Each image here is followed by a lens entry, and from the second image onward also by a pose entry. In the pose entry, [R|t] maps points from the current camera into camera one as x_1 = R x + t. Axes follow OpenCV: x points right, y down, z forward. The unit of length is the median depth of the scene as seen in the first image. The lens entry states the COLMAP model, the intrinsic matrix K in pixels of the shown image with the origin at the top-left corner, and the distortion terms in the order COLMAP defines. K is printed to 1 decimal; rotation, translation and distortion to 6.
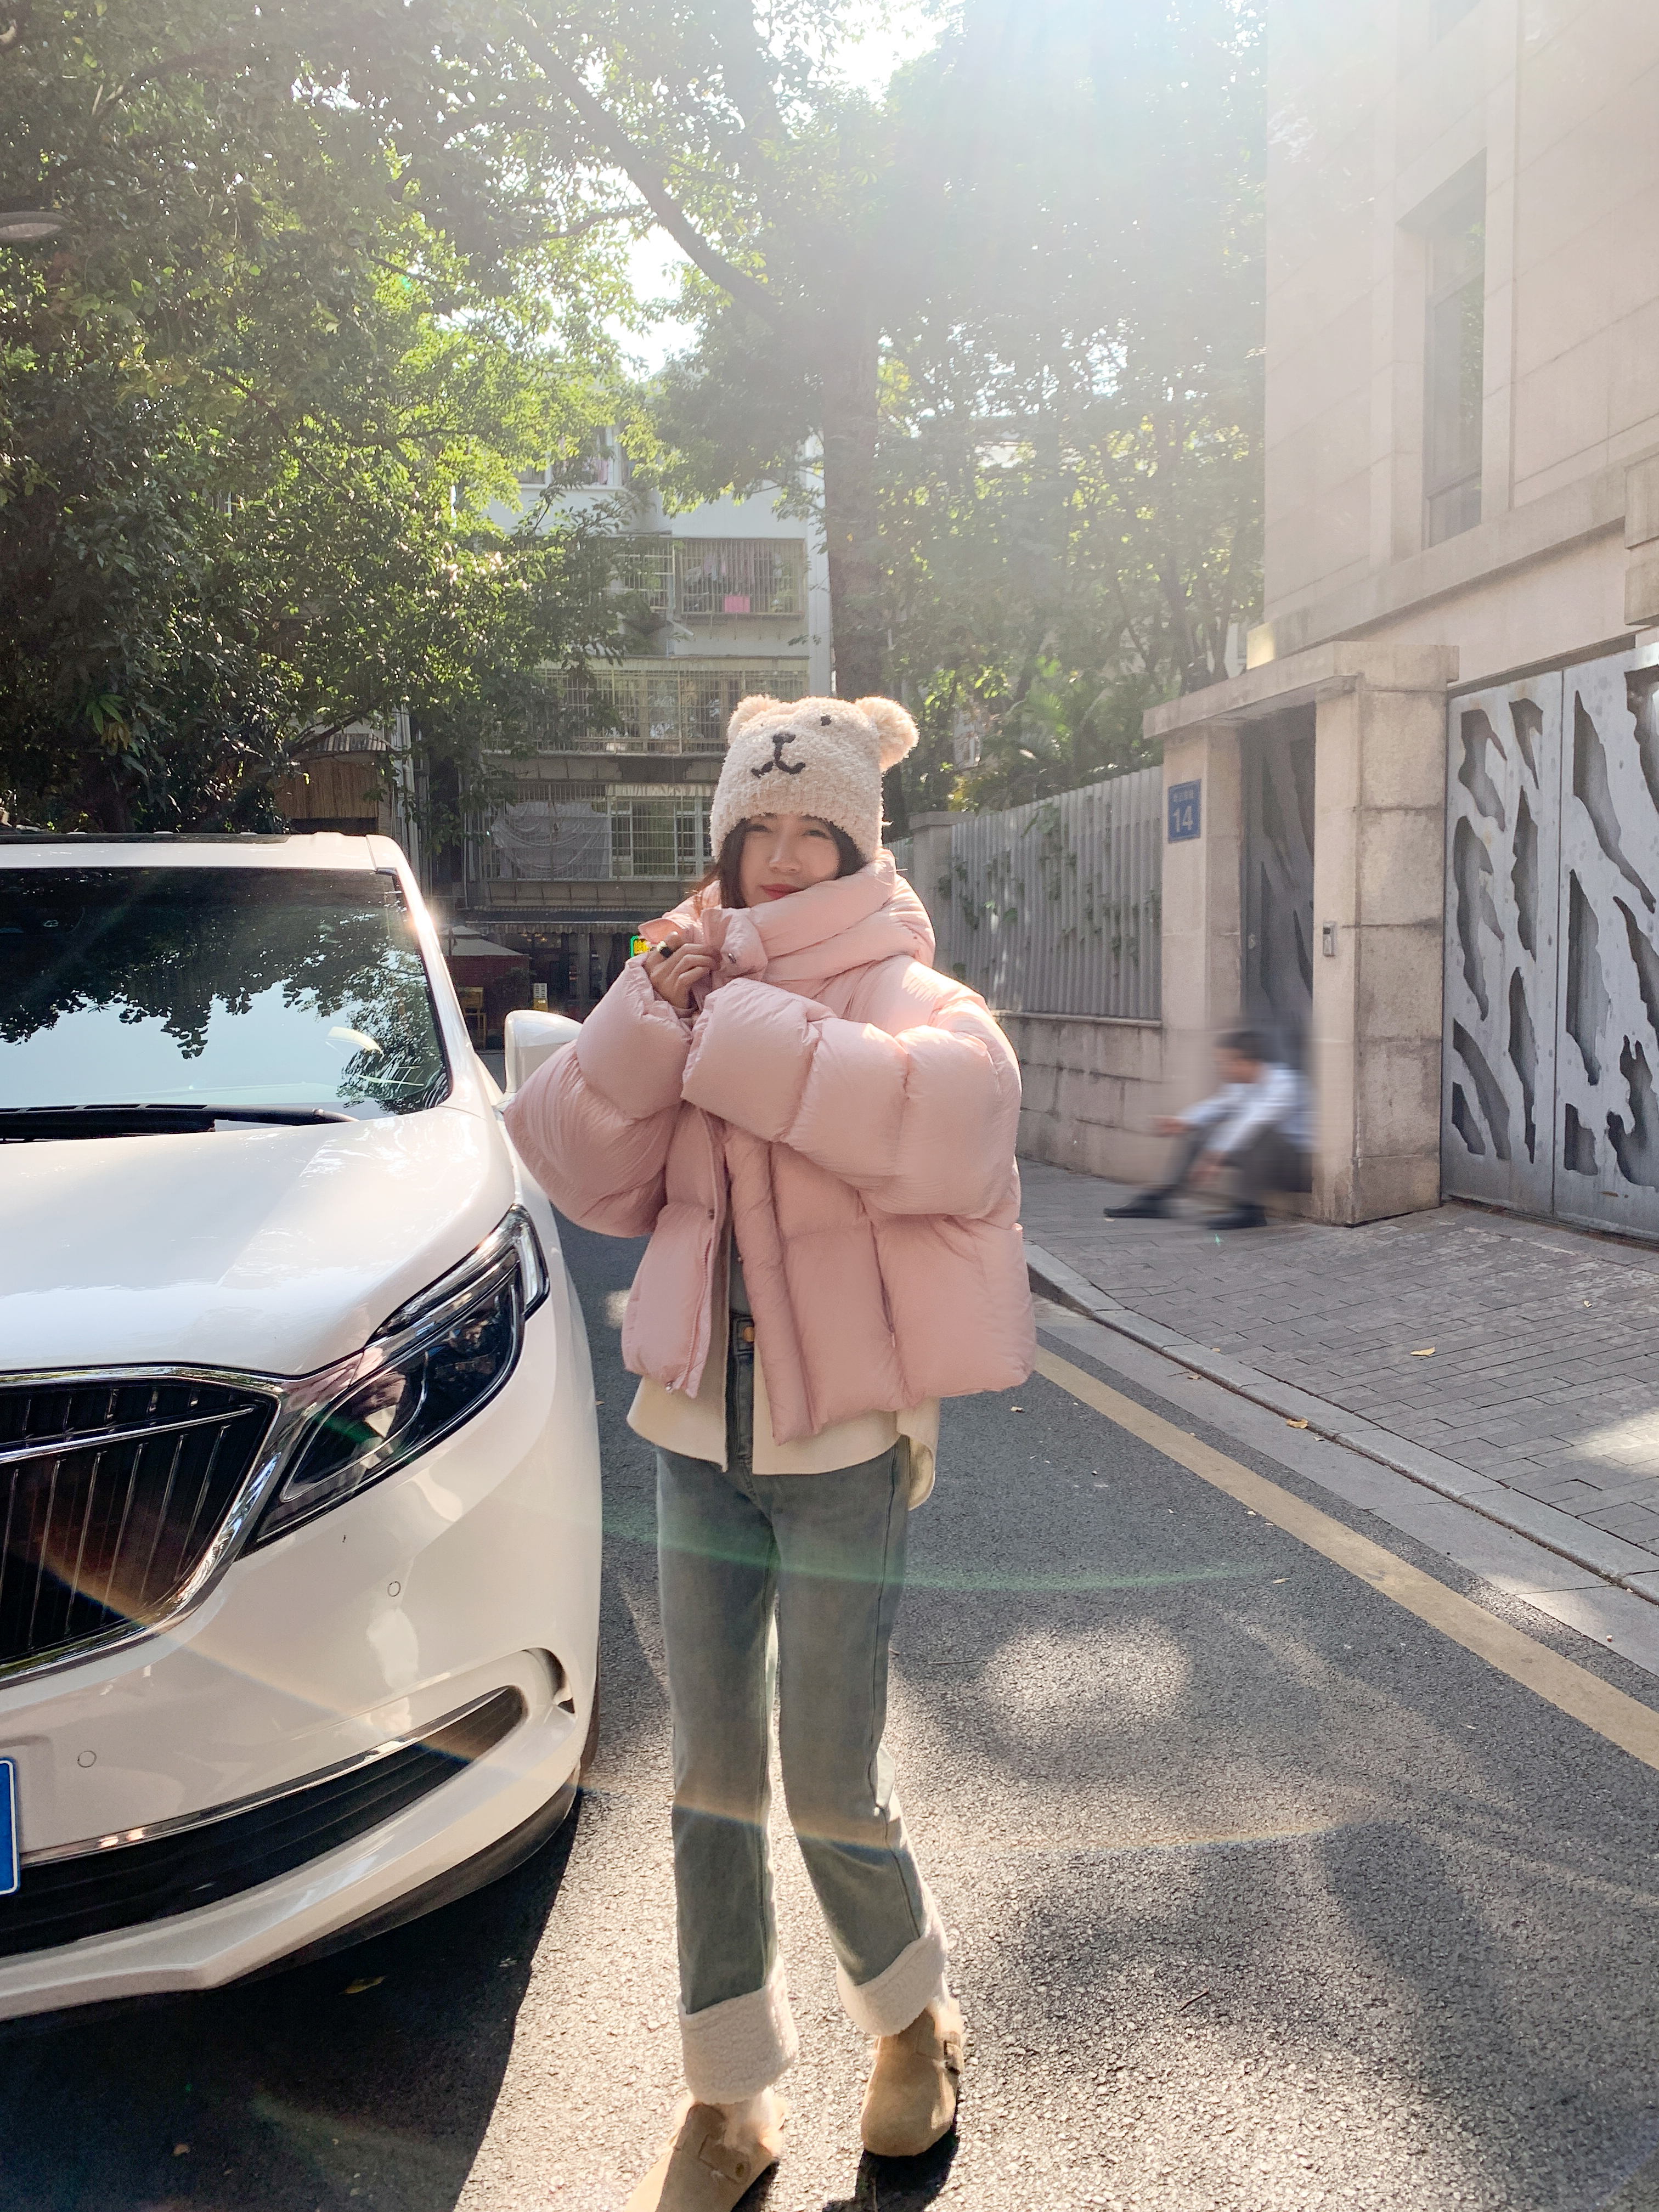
lens RADIAL K [[1877.0, 0, 829.5], [0, 1877.0, 1106.0], [0, 0, 1]] dist [0.008285, 0.000291]
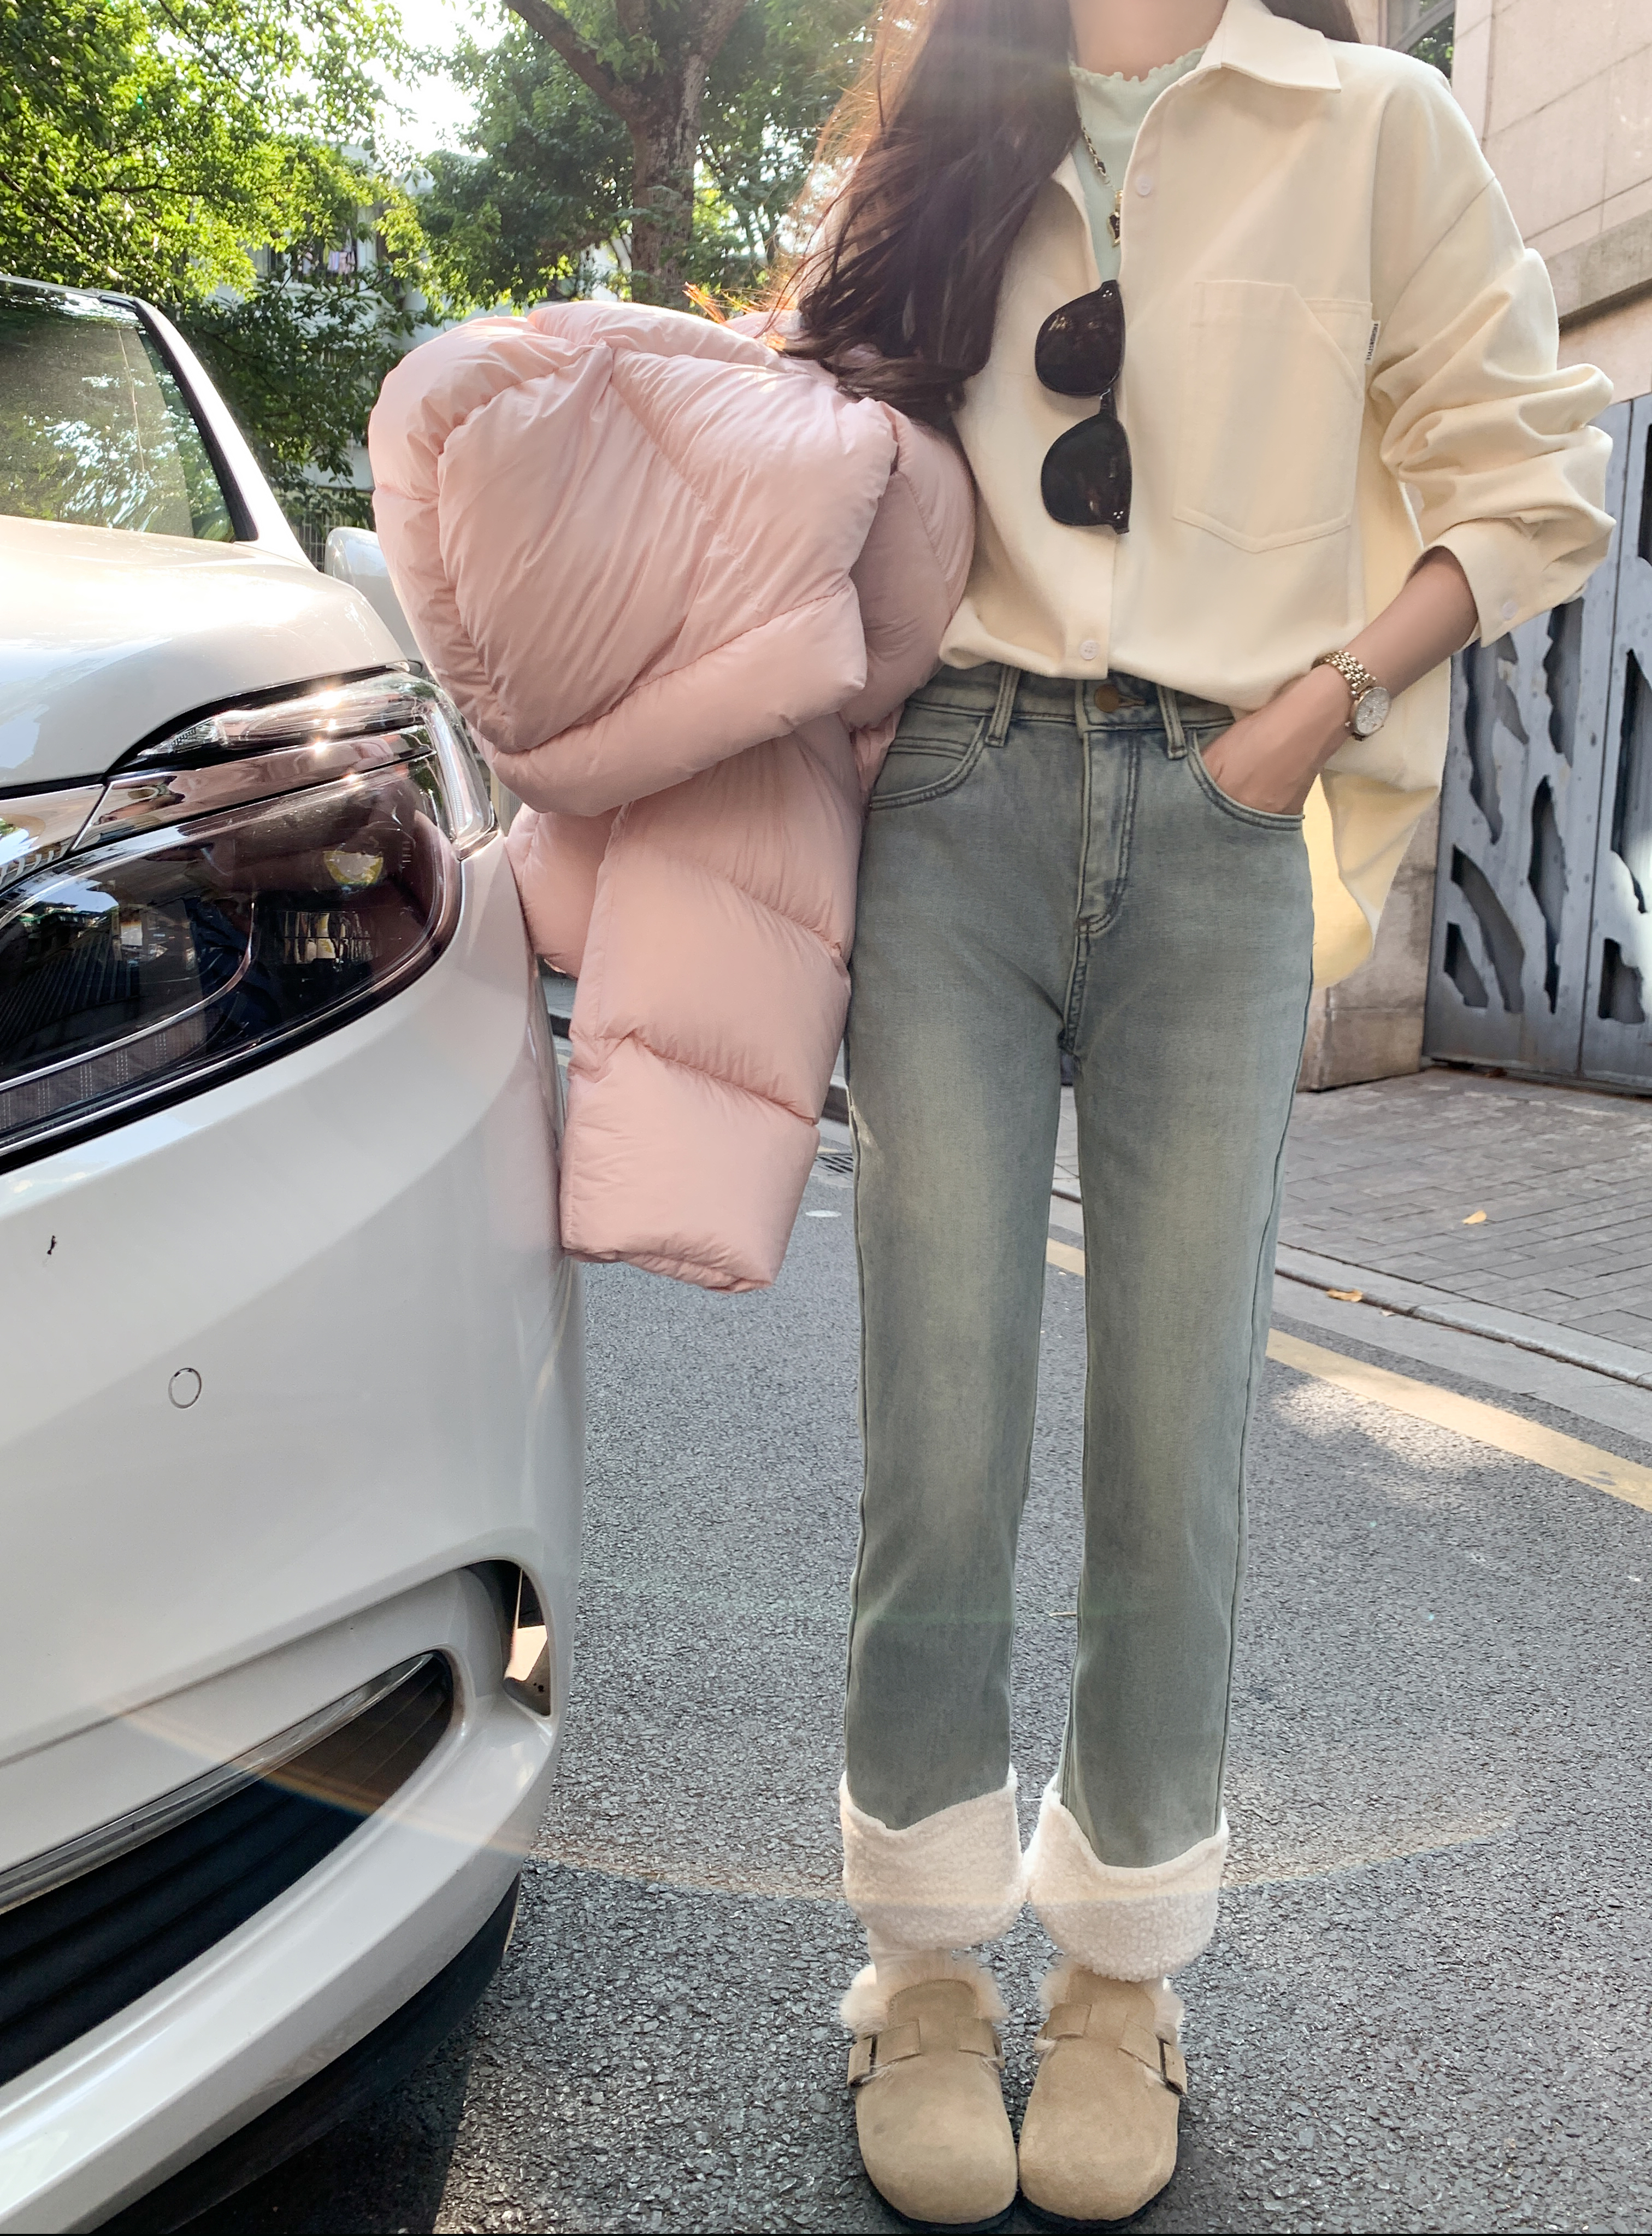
lens RADIAL K [[1929.3, 0, 891.1], [0, 1929.3, 1119.4], [0, 0, 1]] dist [0.179821, -0.231676]
pose [[0.986450, 0.030311, 0.161236, -0.048291], [-0.035277, 0.998985, 0.028026, 0.058943], [-0.160223, -0.033334, 0.986518, 0.179746]]
